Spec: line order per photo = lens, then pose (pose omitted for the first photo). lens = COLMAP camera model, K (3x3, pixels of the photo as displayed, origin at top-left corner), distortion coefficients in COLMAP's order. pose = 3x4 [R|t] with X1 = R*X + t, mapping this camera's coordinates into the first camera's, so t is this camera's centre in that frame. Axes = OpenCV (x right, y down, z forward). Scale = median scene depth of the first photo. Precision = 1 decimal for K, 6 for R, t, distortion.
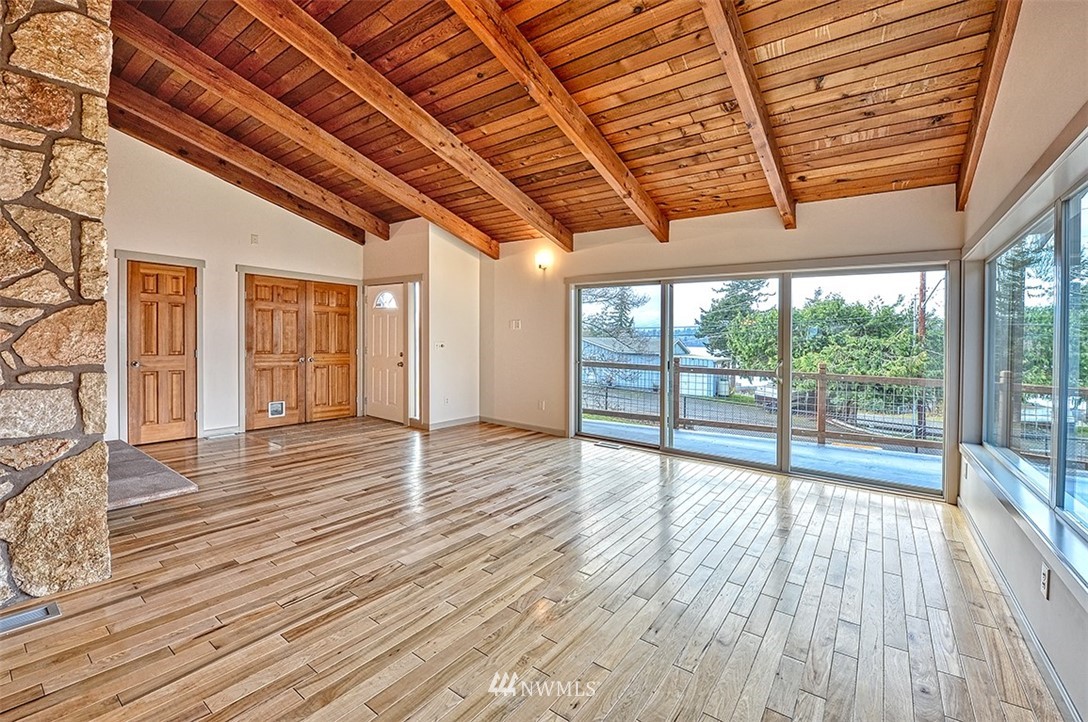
lens RADIAL K [[452.5, 0, 546.2], [0, 452.5, 347.3], [0, 0, 1]] dist [0.000950, -0.000055]
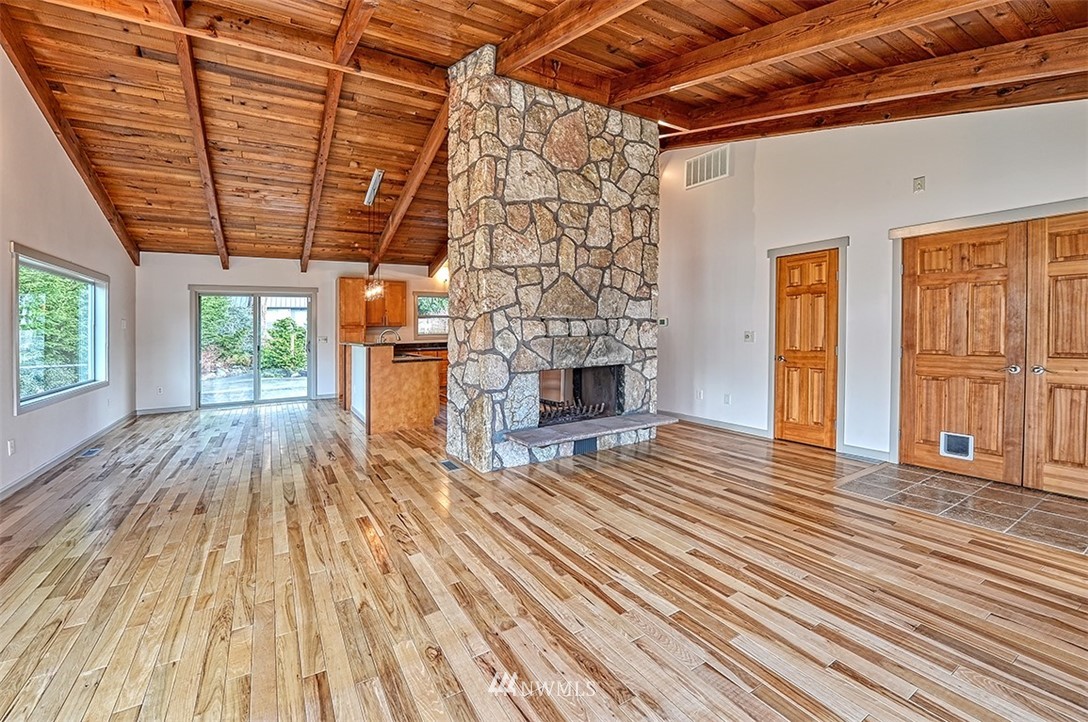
lens RADIAL K [[444.1, 0, 498.8], [0, 444.1, 351.3], [0, 0, 1]] dist [-0.012799, -0.000175]
pose [[-0.439588, 0.027263, -0.897786, 0.354693], [-0.004156, 0.999467, 0.032386, -0.013087], [0.898190, 0.017968, -0.439241, 1.174976]]
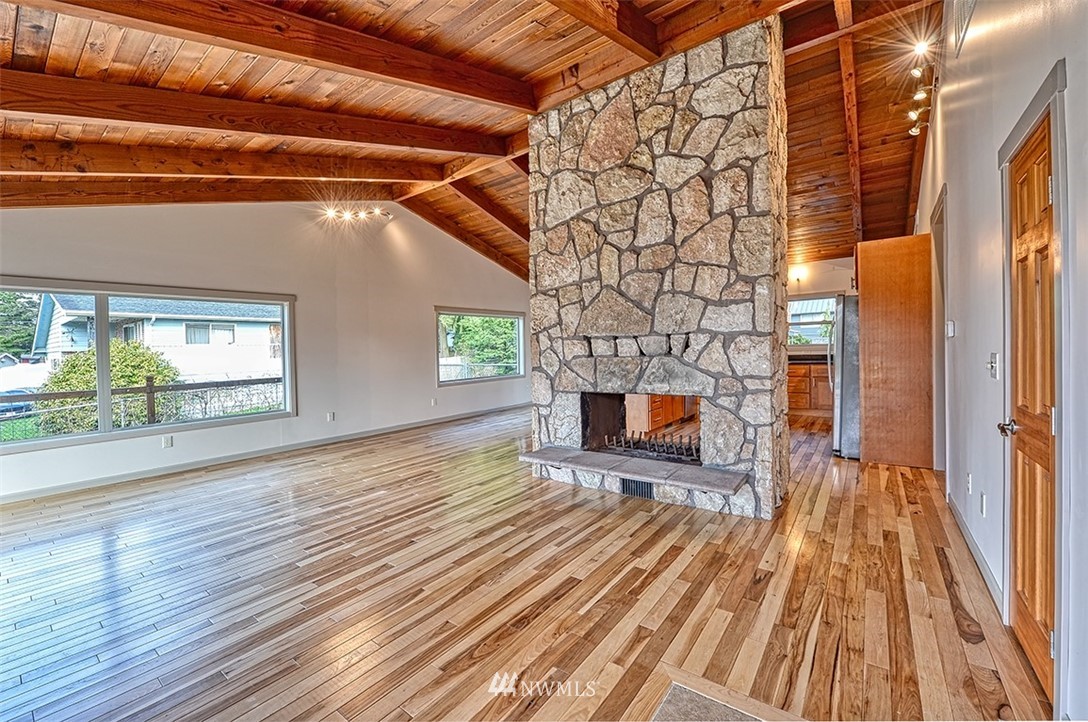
lens RADIAL K [[426.8, 0, 544.0], [0, 426.8, 361.0], [0, 0, 1]] dist [-0.013543, 0.000017]
pose [[-0.999644, 0.003561, 0.026423, -0.696886], [0.004729, 0.999009, 0.044264, -0.051689], [-0.026240, 0.044373, -0.998670, 1.853533]]
